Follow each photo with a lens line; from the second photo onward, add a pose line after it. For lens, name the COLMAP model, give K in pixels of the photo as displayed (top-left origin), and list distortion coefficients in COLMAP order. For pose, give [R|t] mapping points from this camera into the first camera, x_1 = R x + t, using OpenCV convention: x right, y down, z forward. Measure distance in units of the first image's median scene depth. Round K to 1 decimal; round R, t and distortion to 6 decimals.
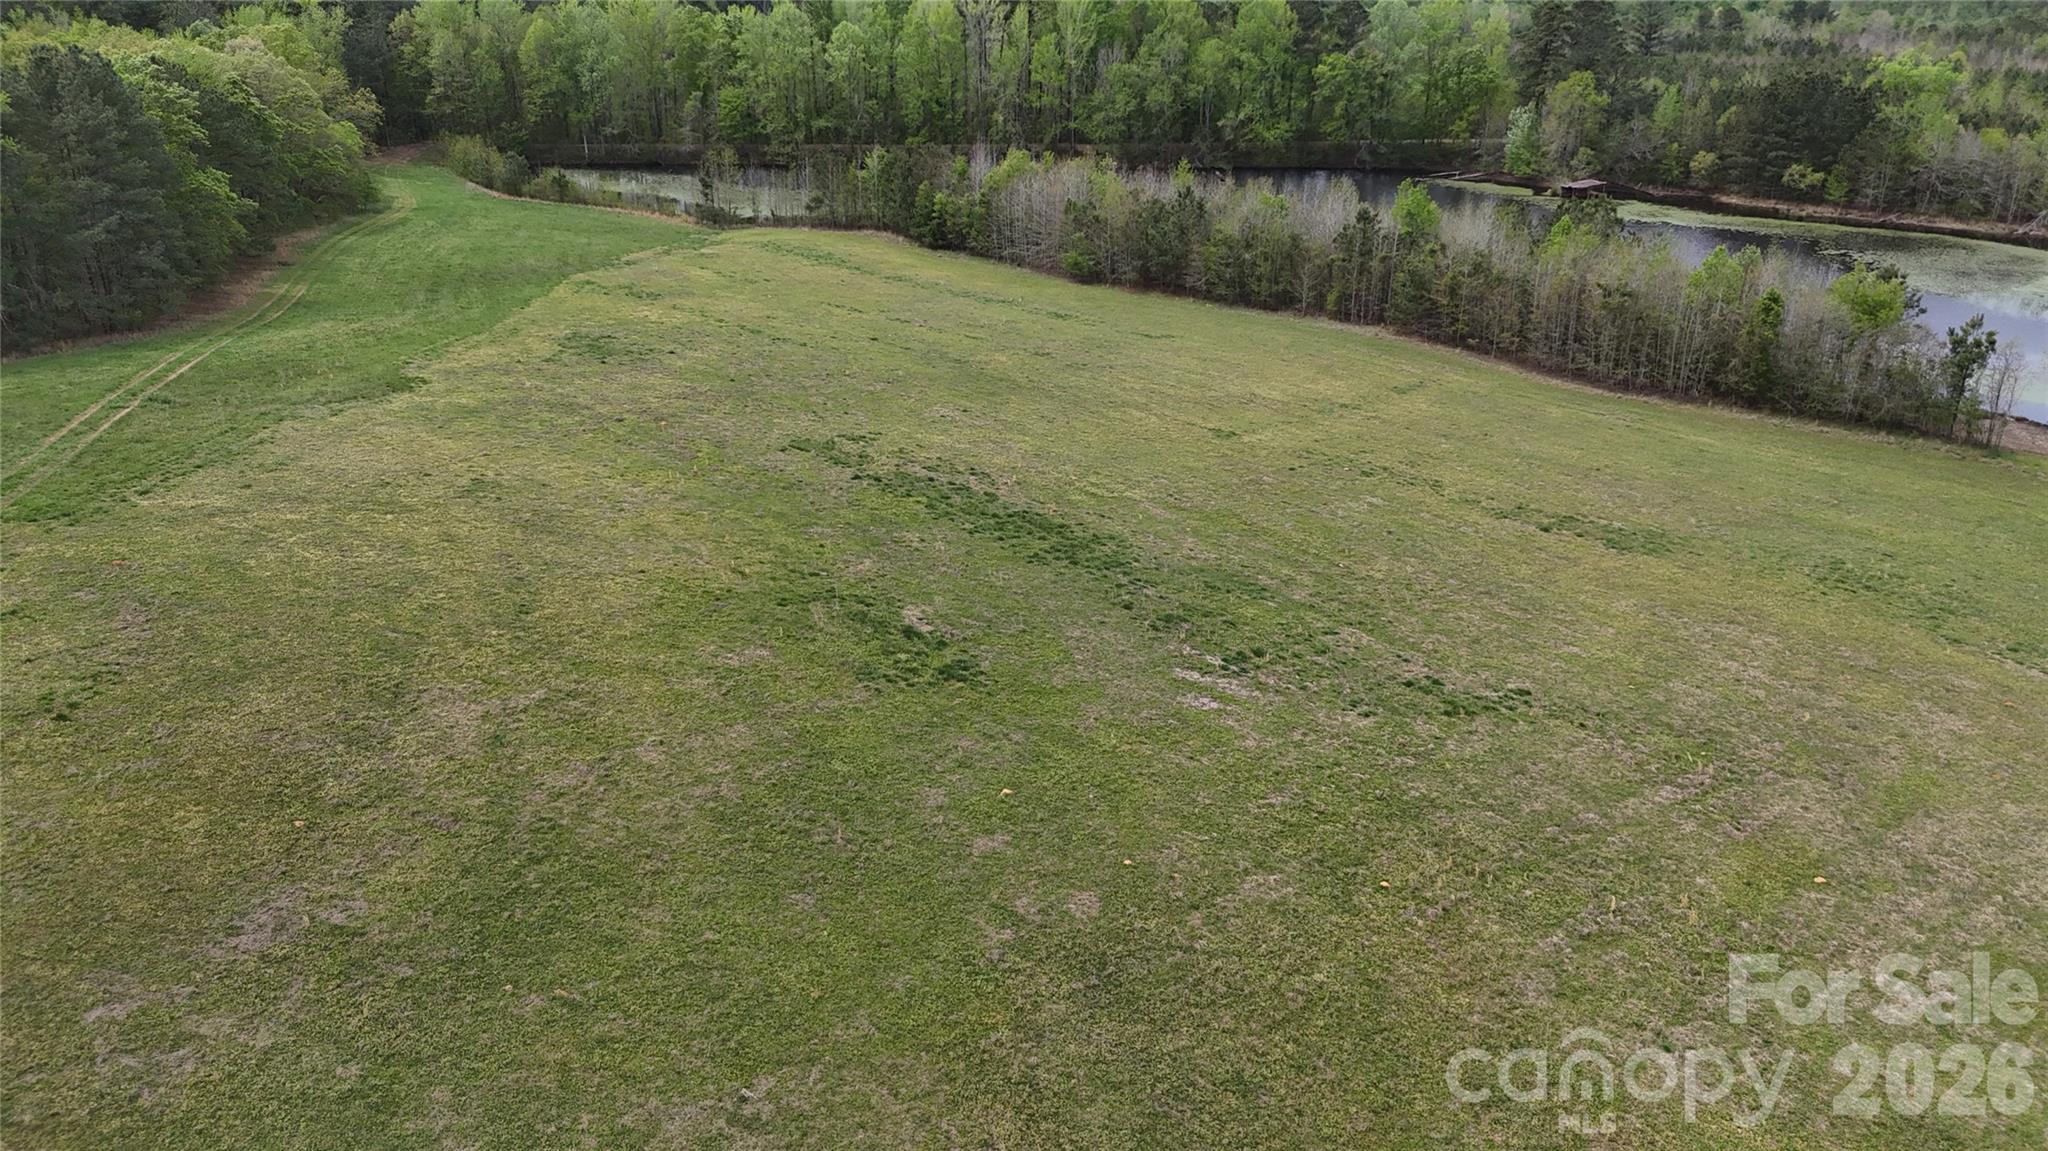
lens RADIAL K [[1520.0, 0, 1022.0], [0, 1520.0, 577.3], [0, 0, 1]] dist [0.068801, -0.063674]
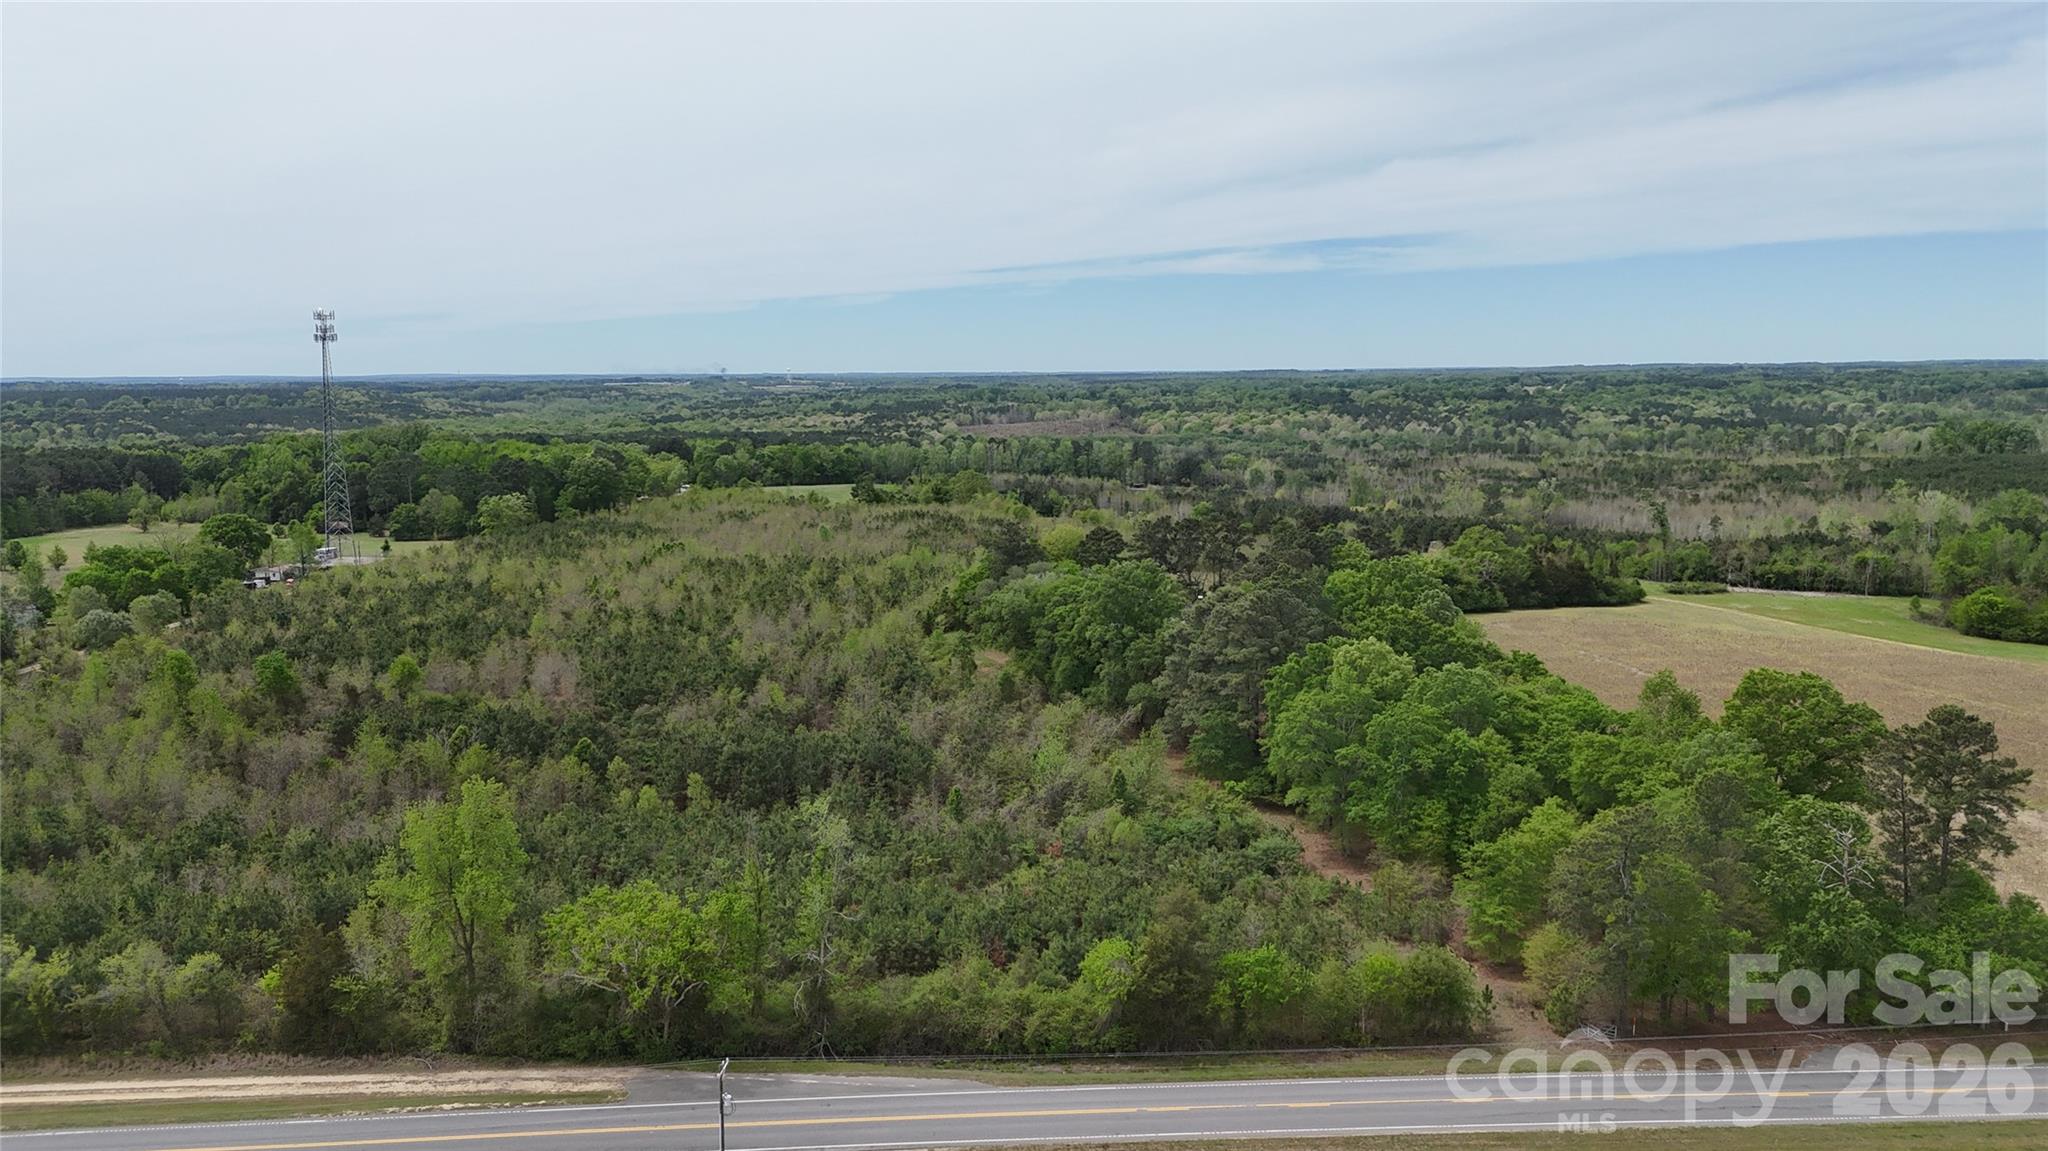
lens RADIAL K [[1520.0, 0, 1043.5], [0, 1520.0, 597.6], [0, 0, 1]] dist [0.068801, -0.063674]
pose [[0.999760, -0.012455, -0.018047, 0.305272], [0.007371, 0.966014, -0.258385, 1.779136], [0.020652, 0.258190, 0.965873, -4.664873]]
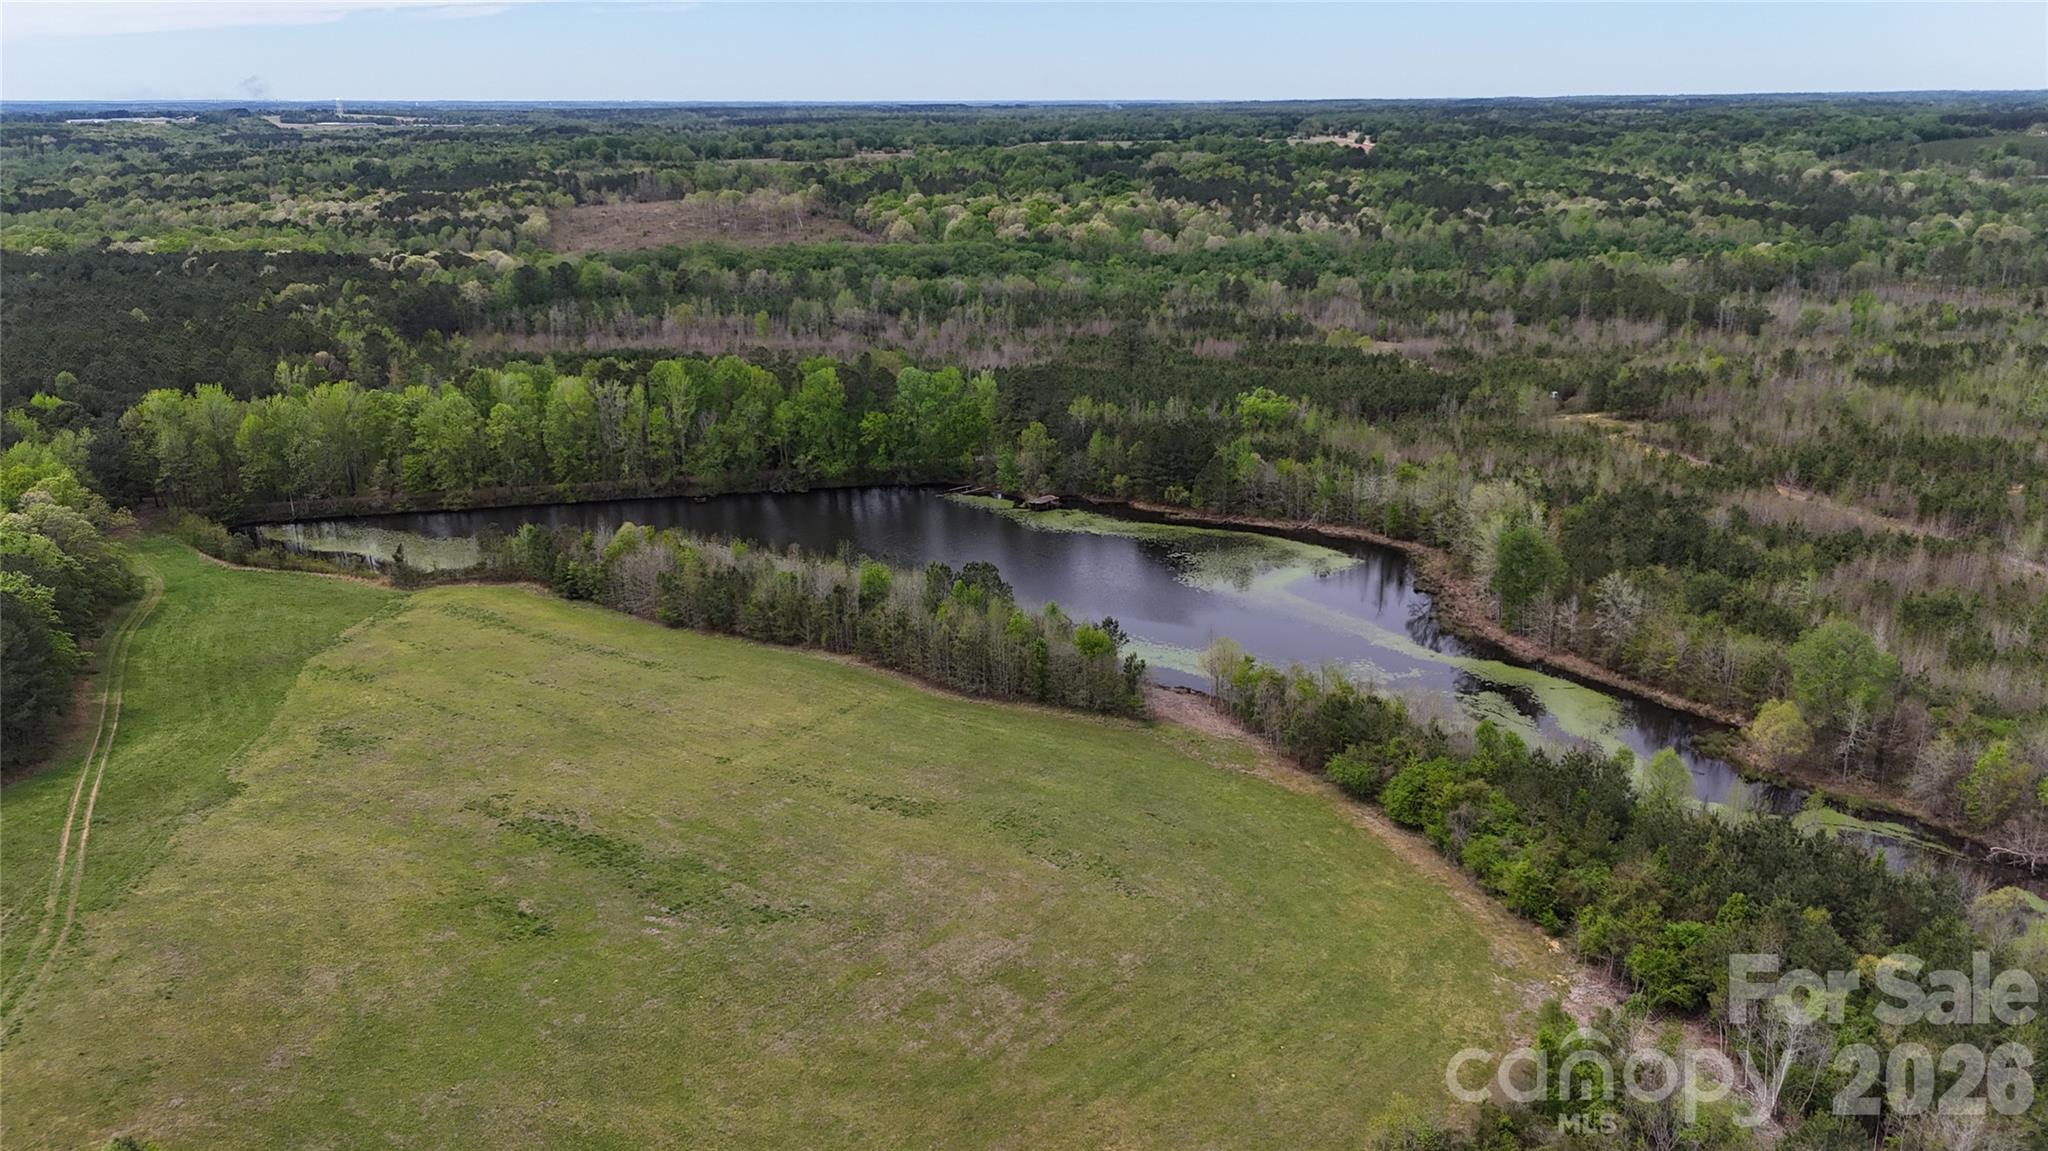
lens RADIAL K [[1520.0, 0, 1030.3], [0, 1520.0, 573.3], [0, 0, 1]] dist [0.068801, -0.063674]
pose [[0.978577, -0.071888, 0.192923, 0.121447], [0.092253, 0.990828, -0.098734, -0.079177], [-0.184055, 0.114417, 0.976234, -0.660320]]
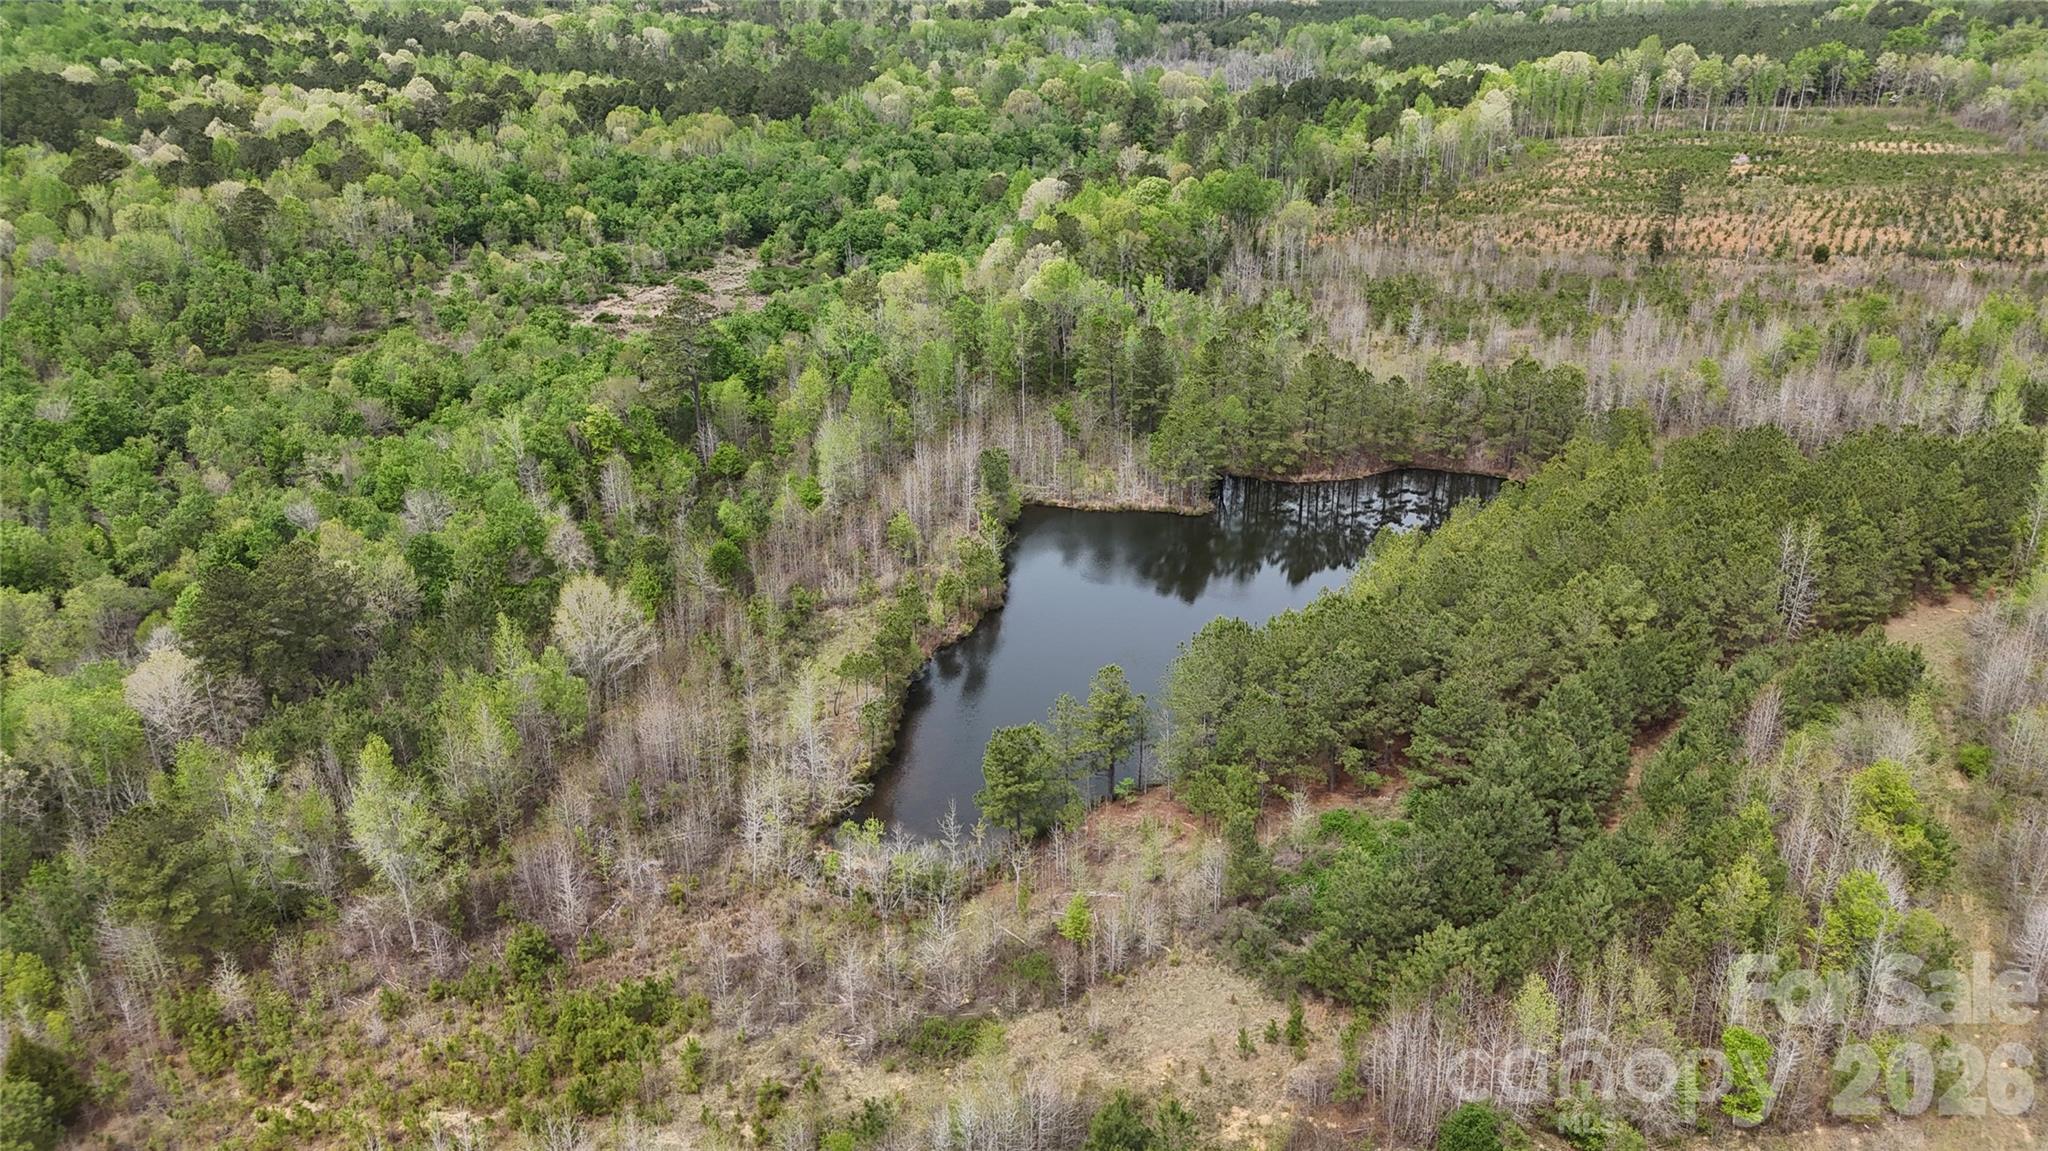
lens RADIAL K [[1520.0, 0, 1057.9], [0, 1520.0, 573.2], [0, 0, 1]] dist [0.068801, -0.063674]
pose [[0.321713, -0.381755, 0.866466, 1.247100], [0.384427, 0.888960, 0.248930, -1.546937], [-0.865284, 0.253009, 0.432747, 2.993692]]
